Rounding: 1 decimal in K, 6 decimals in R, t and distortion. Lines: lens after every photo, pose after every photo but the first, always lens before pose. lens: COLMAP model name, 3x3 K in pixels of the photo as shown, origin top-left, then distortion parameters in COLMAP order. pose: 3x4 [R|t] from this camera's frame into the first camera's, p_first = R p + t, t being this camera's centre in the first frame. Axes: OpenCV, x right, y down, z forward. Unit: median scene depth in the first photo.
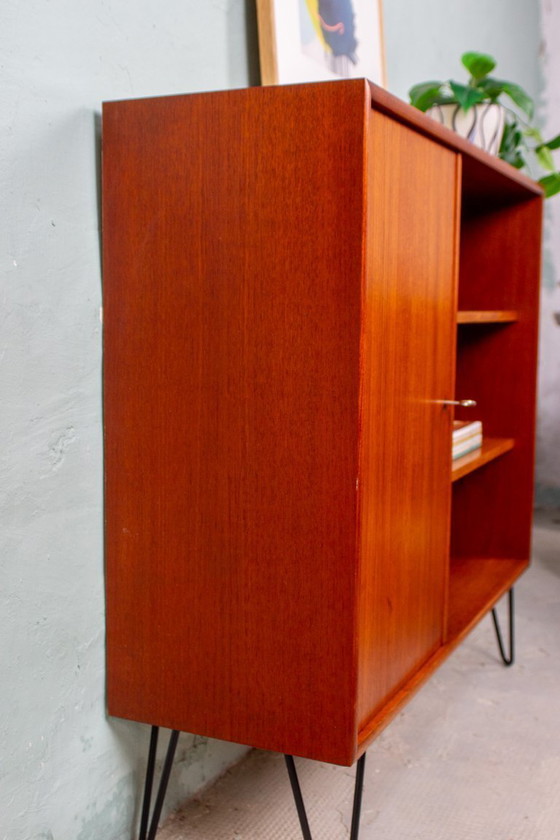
lens RADIAL K [[1010.3, 0, 280.9], [0, 1010.3, 429.0], [0, 0, 1]] dist [-0.075439, 0.057635]
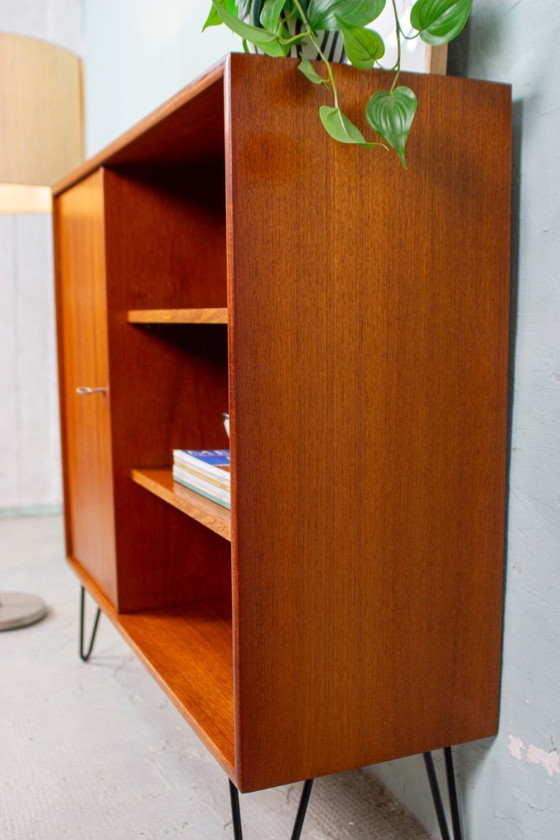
lens RADIAL K [[918.7, 0, 280.8], [0, 918.7, 431.4], [0, 0, 1]] dist [-0.086256, 0.040709]
pose [[-0.660144, 0.093185, -0.745337, 0.900439], [-0.085664, 0.976461, 0.197953, -0.226348], [0.746239, 0.194526, -0.636622, 2.021407]]
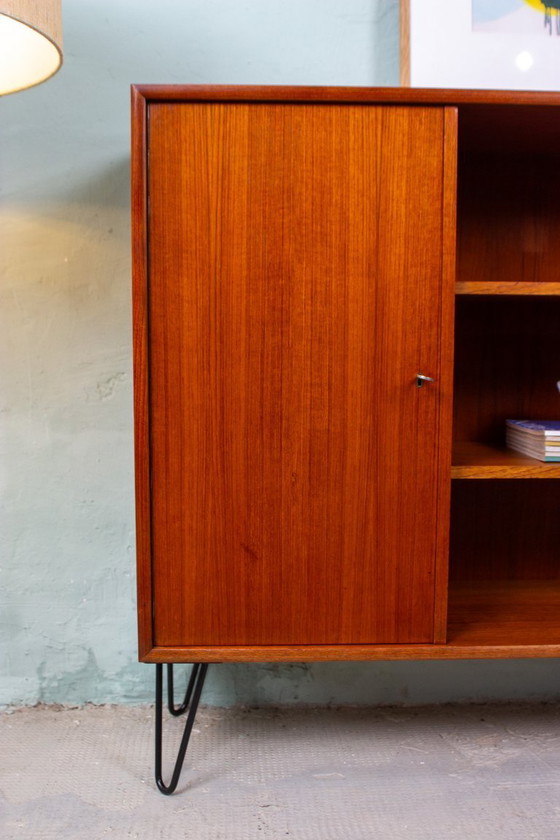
lens RADIAL K [[918.7, 0, 280.8], [0, 918.7, 431.4], [0, 0, 1]] dist [-0.086256, 0.040709]
pose [[0.454920, 0.088149, -0.886159, 0.951058], [-0.104210, 0.993522, 0.045331, -0.001351], [0.884414, 0.071725, 0.461159, 0.553997]]
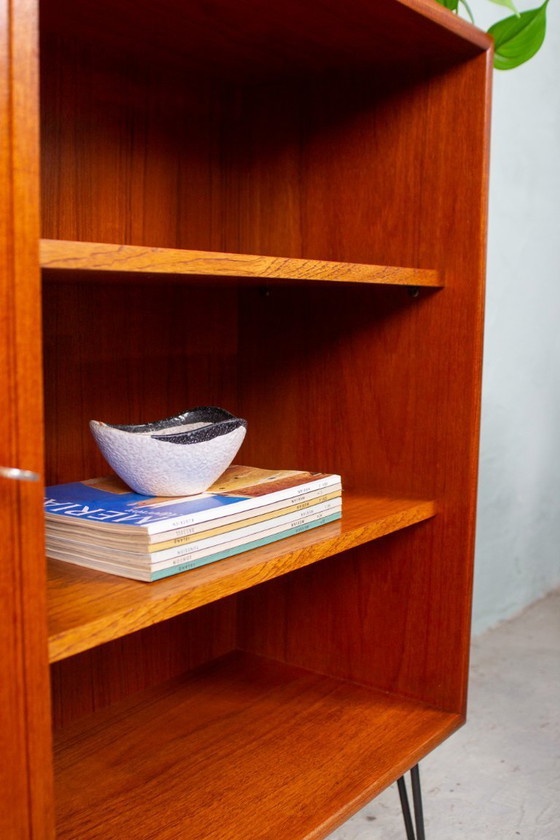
lens RADIAL K [[918.7, 0, 280.8], [0, 918.7, 431.4], [0, 0, 1]] dist [-0.086256, 0.040709]
pose [[0.980487, 0.028944, -0.194440, 0.379804], [-0.025884, 0.999498, 0.018257, -0.054395], [0.194871, -0.012868, 0.980745, 0.756686]]
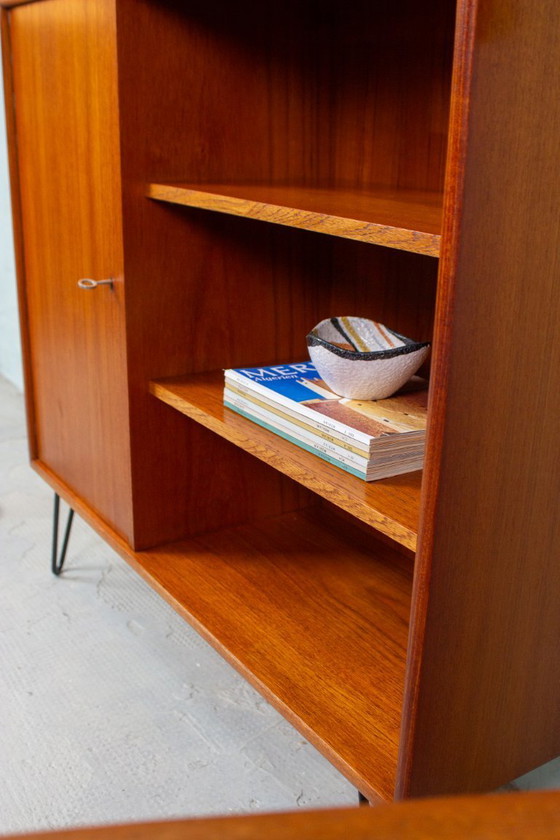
lens RADIAL K [[918.7, 0, 280.8], [0, 918.7, 431.4], [0, 0, 1]] dist [-0.086256, 0.040709]
pose [[-0.528765, 0.265733, -0.806098, 0.862530], [-0.127072, 0.914238, 0.384735, -0.263747], [0.839202, 0.305867, -0.449650, 1.702652]]
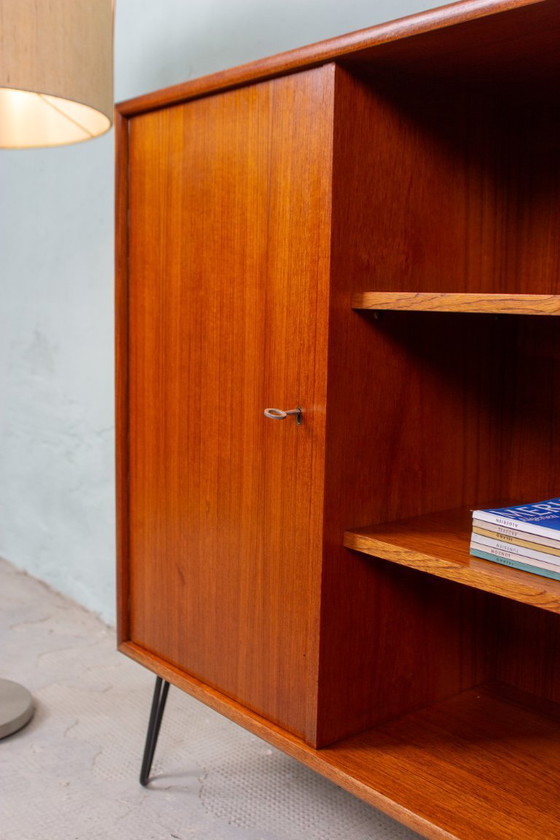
lens RADIAL K [[918.7, 0, 280.8], [0, 918.7, 431.4], [0, 0, 1]] dist [-0.086256, 0.040709]
pose [[-0.428977, 0.109413, -0.896664, 0.864307], [-0.133384, 0.974084, 0.182673, -0.149224], [0.893413, 0.197963, -0.403266, 1.401799]]
